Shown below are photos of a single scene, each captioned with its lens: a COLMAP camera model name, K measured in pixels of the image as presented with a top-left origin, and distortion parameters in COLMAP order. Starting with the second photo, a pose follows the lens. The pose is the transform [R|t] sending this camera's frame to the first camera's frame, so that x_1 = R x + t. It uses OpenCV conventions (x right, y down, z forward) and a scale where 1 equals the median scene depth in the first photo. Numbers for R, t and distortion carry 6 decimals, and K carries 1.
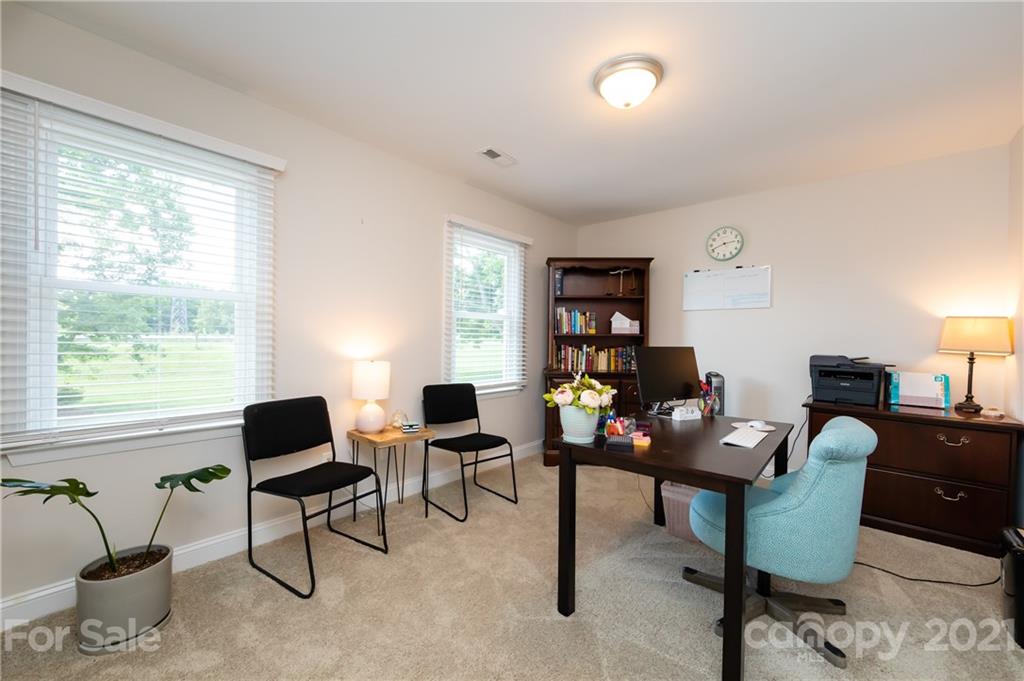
lens RADIAL K [[403.0, 0, 516.3], [0, 403.0, 341.8], [0, 0, 1]] dist [-0.003388, -0.000403]
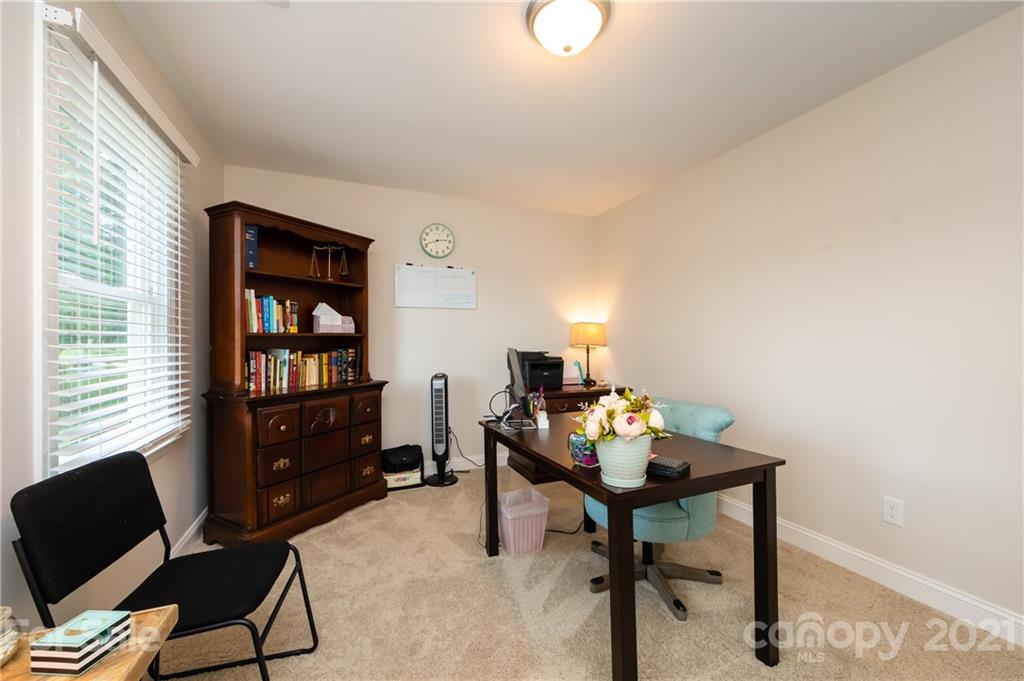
lens RADIAL K [[403.0, 0, 517.6], [0, 403.0, 339.8], [0, 0, 1]] dist [-0.003388, -0.000403]
pose [[0.437516, -0.015908, 0.899070, -0.258586], [0.011274, 0.999862, 0.012205, -0.012804], [-0.899140, 0.004796, 0.437635, 0.373386]]
